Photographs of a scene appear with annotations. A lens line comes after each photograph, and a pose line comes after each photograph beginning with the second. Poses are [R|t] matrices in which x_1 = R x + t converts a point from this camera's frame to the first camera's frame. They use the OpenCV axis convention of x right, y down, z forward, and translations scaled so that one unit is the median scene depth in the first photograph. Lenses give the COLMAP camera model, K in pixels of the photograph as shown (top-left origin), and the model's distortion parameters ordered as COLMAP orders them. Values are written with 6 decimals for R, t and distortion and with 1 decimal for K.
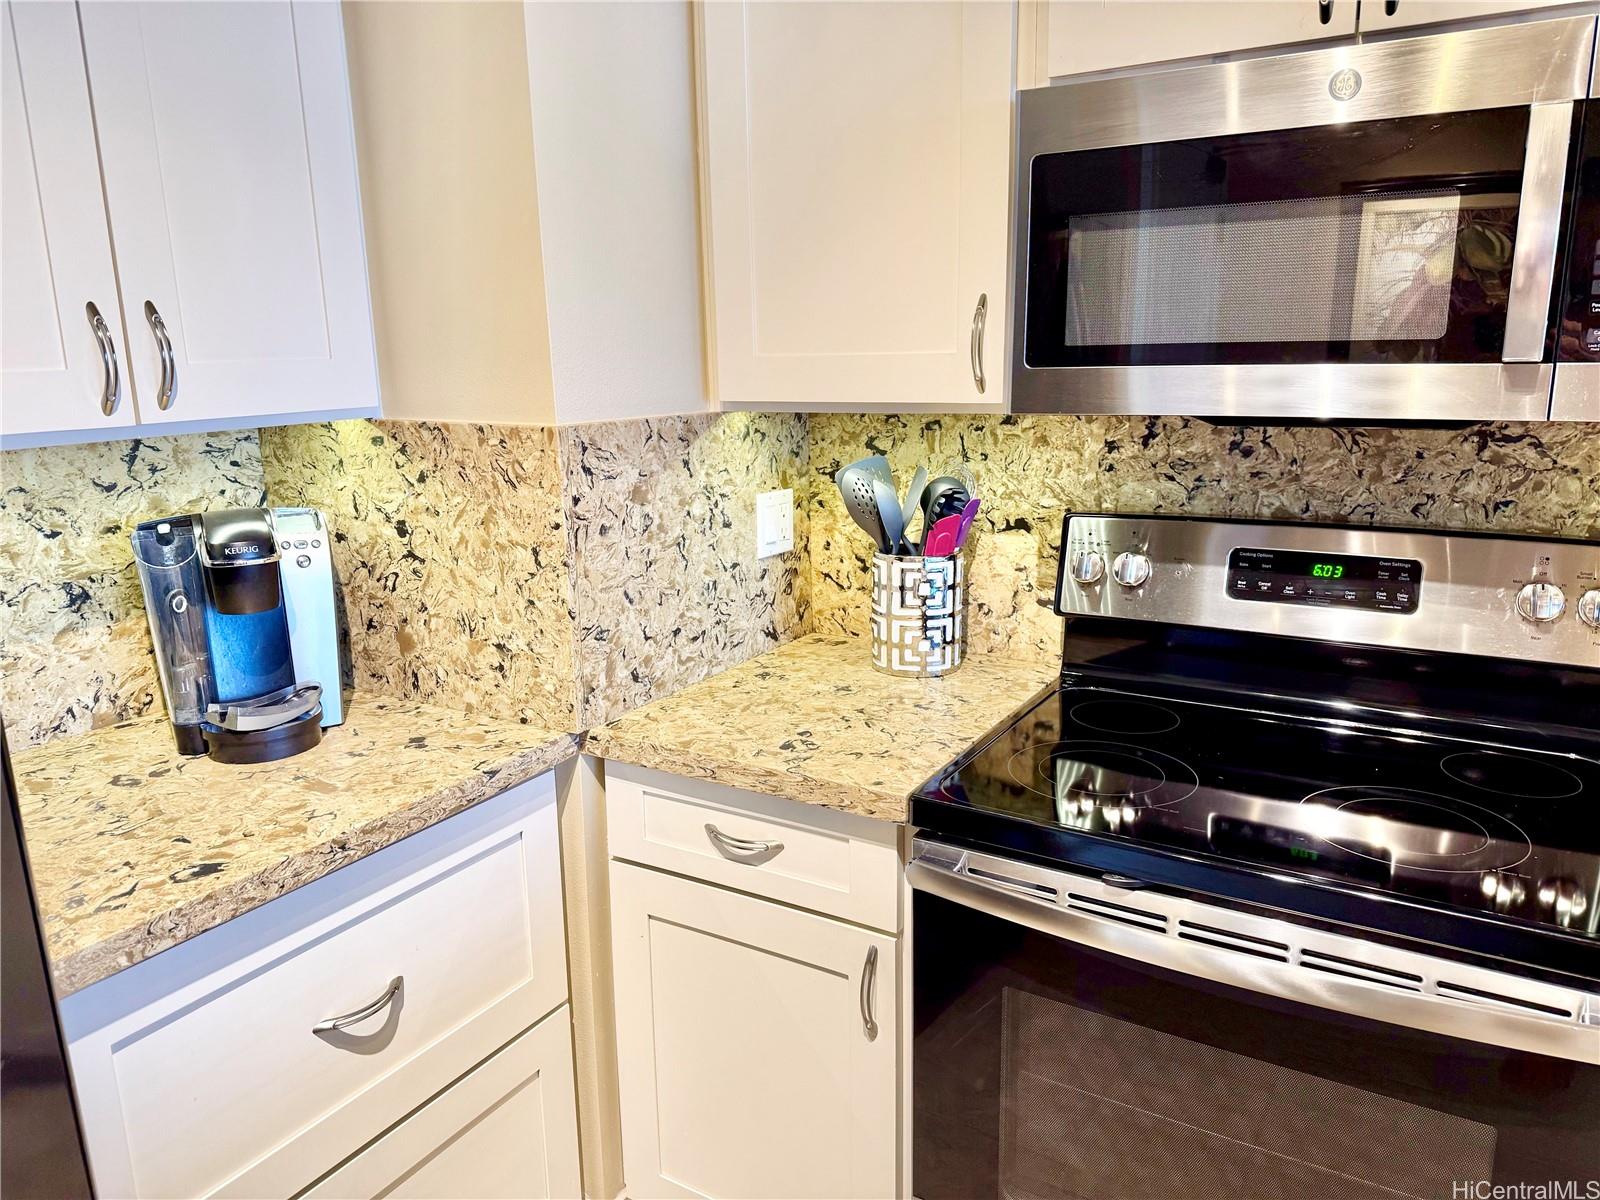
lens RADIAL K [[1118.3, 0, 783.4], [0, 1118.3, 602.7], [0, 0, 1]] dist [0.038885, -0.046614]
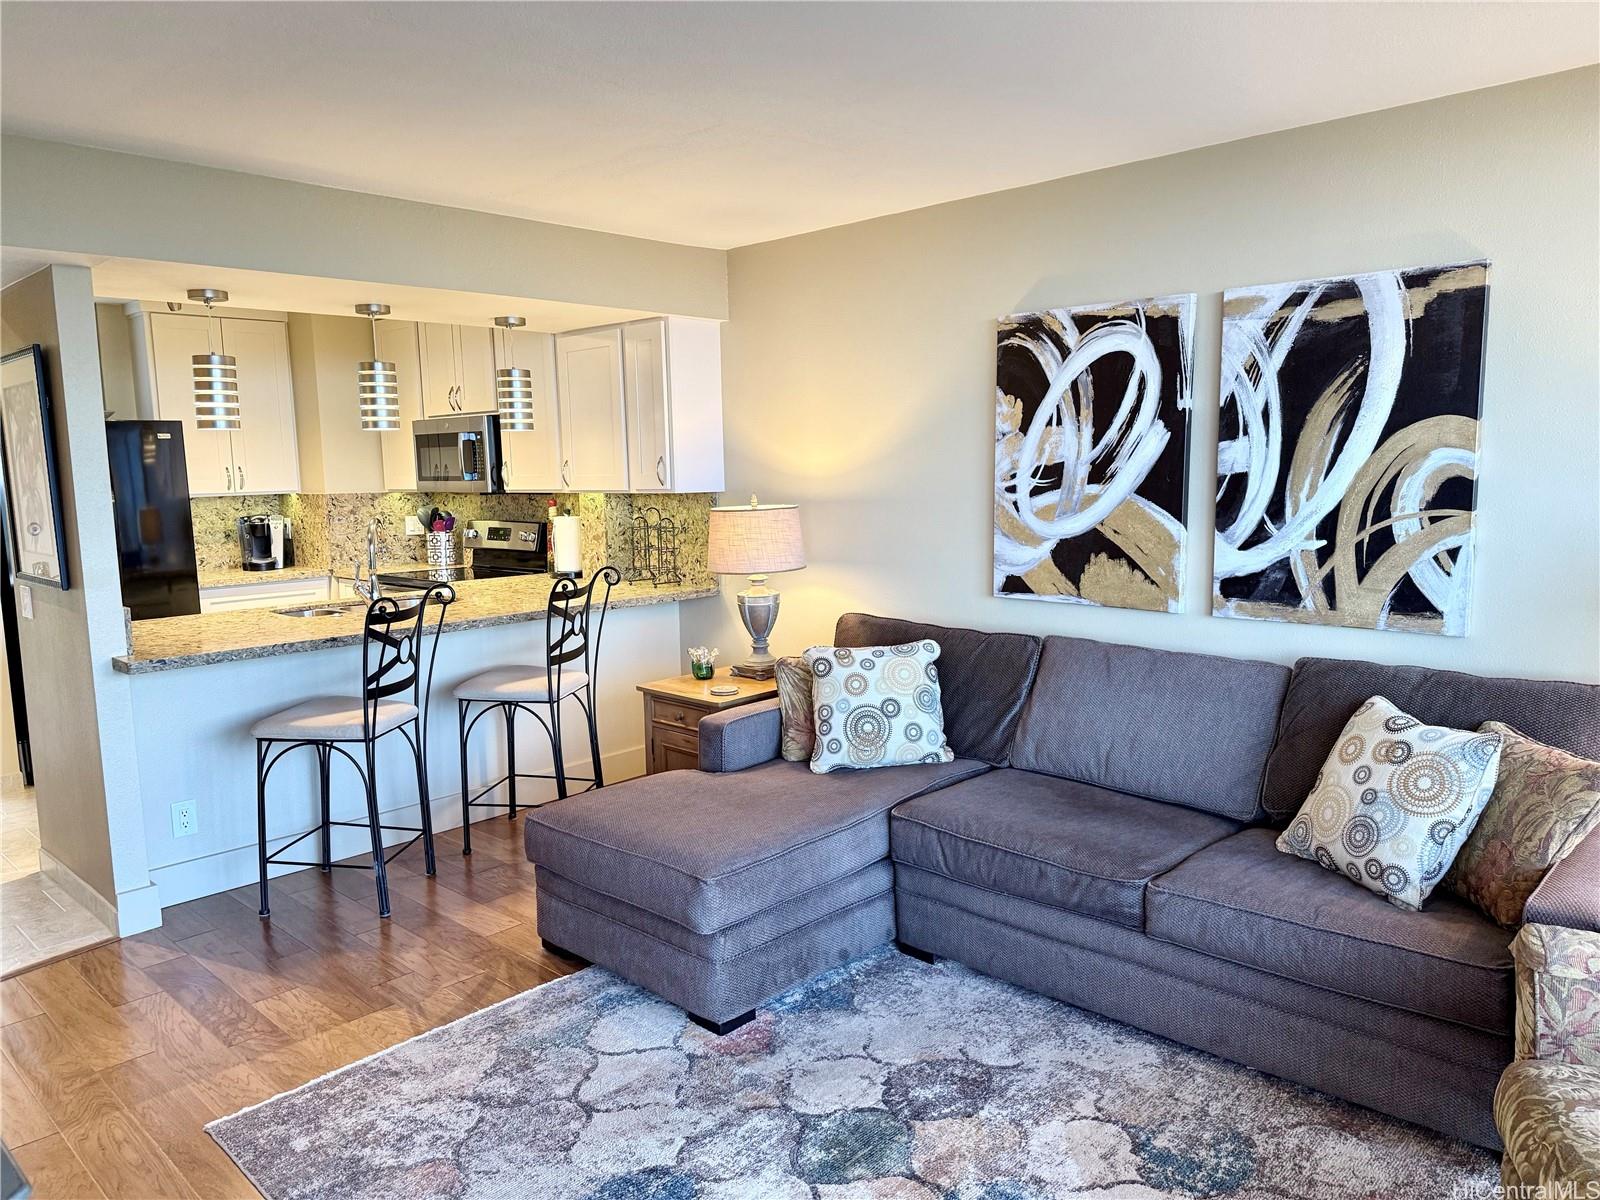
lens RADIAL K [[1118.3, 0, 800.0], [0, 1118.3, 606.7], [0, 0, 1]] dist [0.038885, -0.046614]
pose [[0.978494, 0.025817, -0.204653, 2.222134], [-0.045650, 0.994639, -0.092791, 0.529117], [0.201160, 0.100138, 0.974426, -2.507912]]
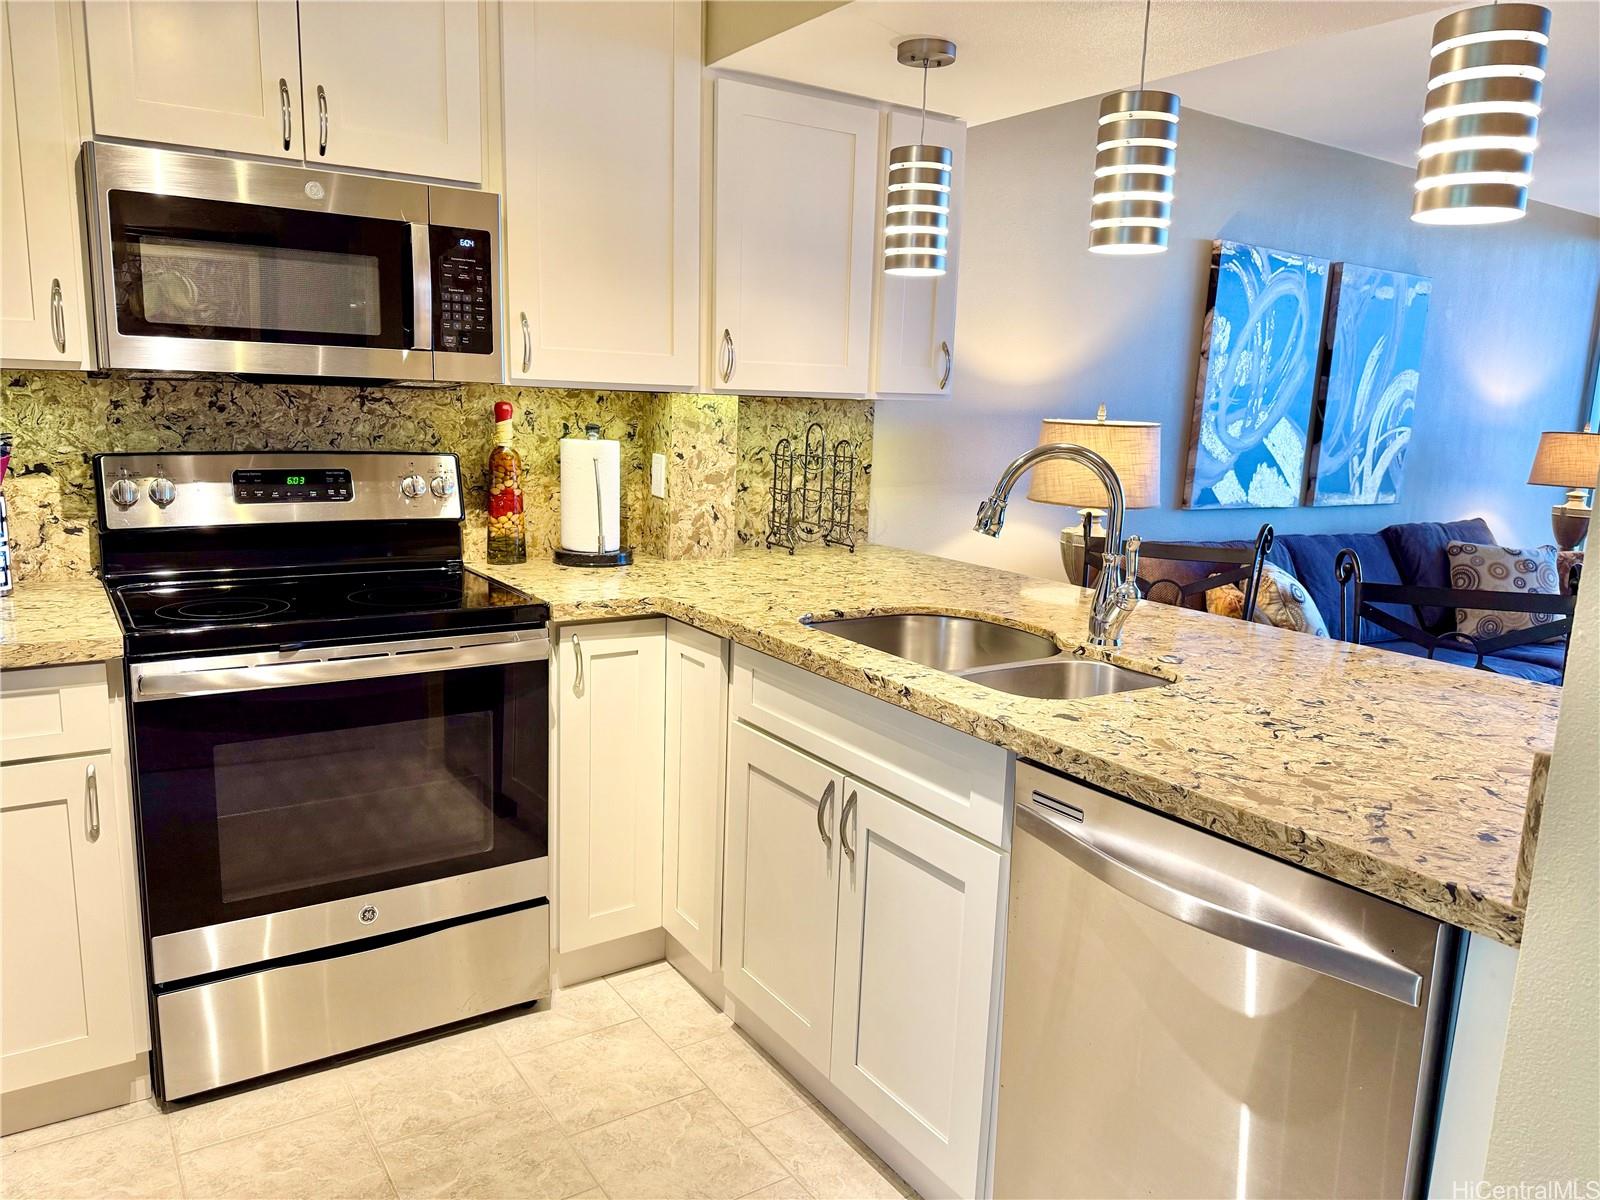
lens RADIAL K [[1118.3, 0, 788.0], [0, 1118.3, 602.9], [0, 0, 1]] dist [0.038885, -0.046614]
pose [[0.420444, -0.130940, 0.897821, -0.645668], [0.163268, 0.984298, 0.067095, 0.141837], [-0.892508, 0.118375, 0.435220, -0.284126]]
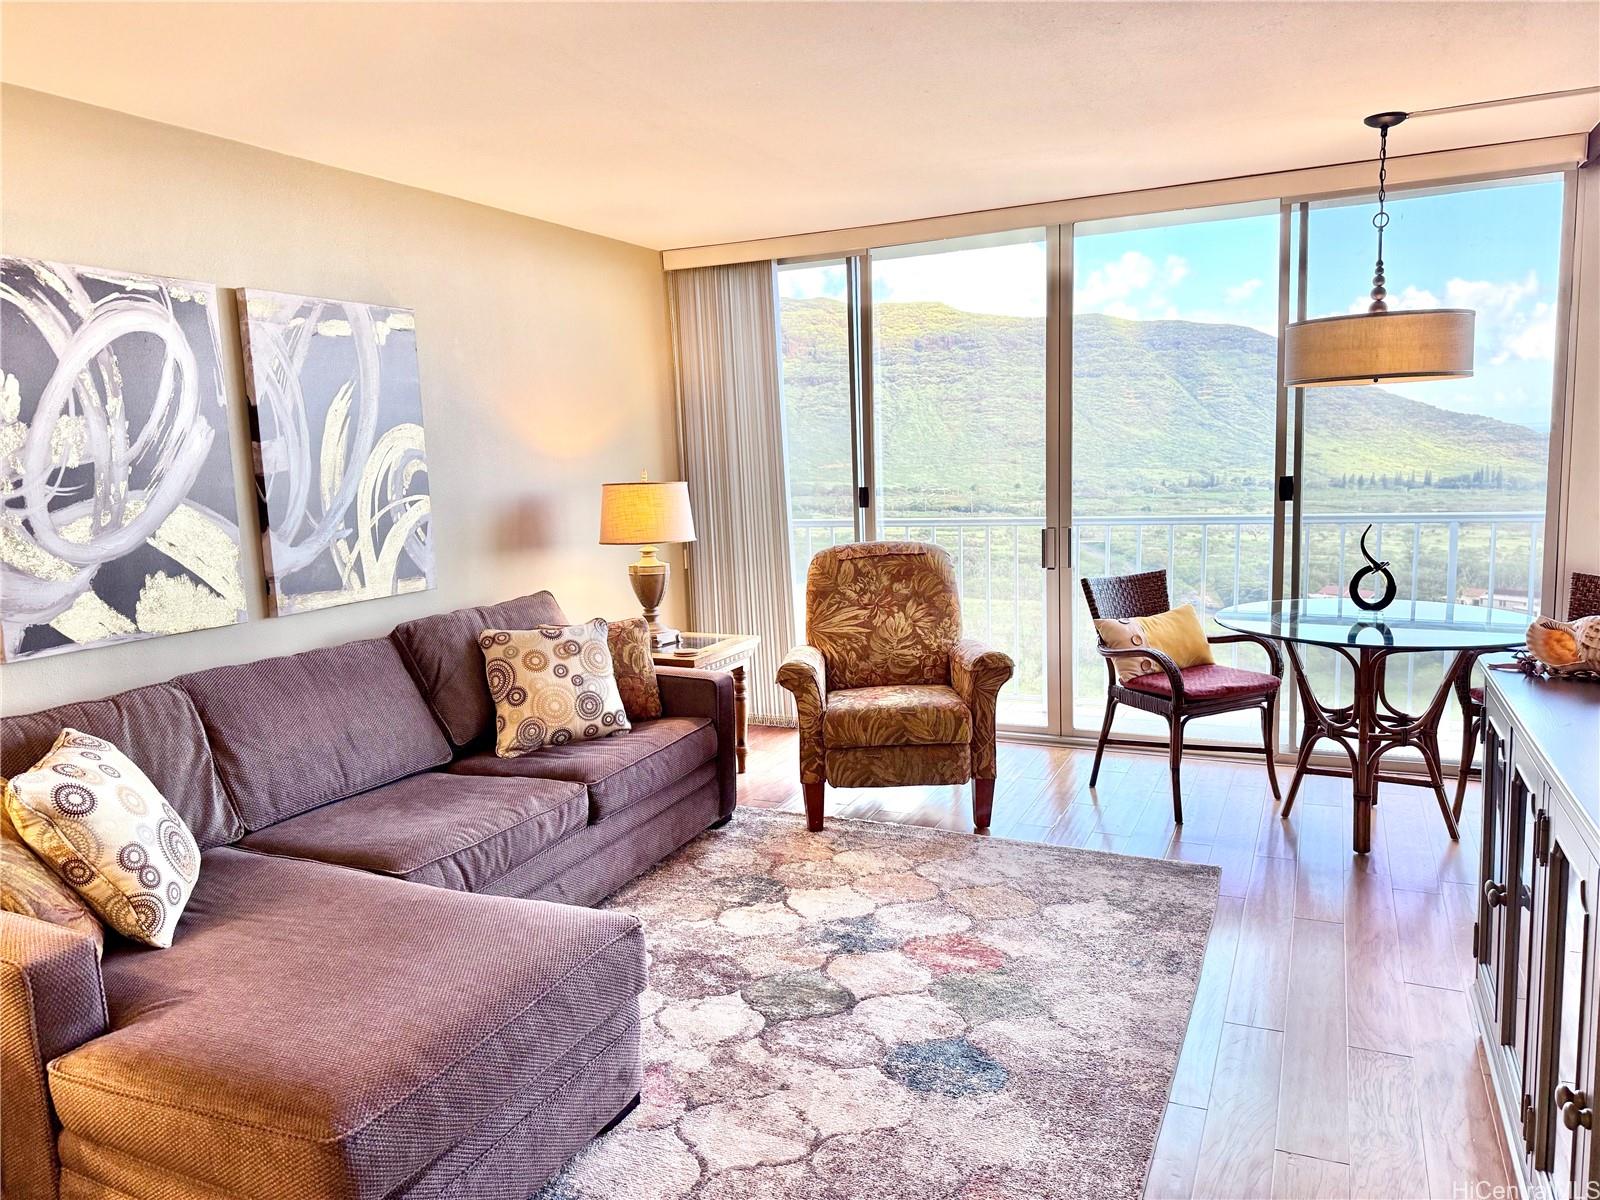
lens RADIAL K [[1118.3, 0, 788.8], [0, 1118.3, 607.4], [0, 0, 1]] dist [0.038885, -0.046614]
pose [[-0.110907, -0.119926, 0.986568, 0.345365], [0.265317, 0.953092, 0.145683, 0.242241], [-0.957761, 0.277910, -0.073886, -1.032149]]
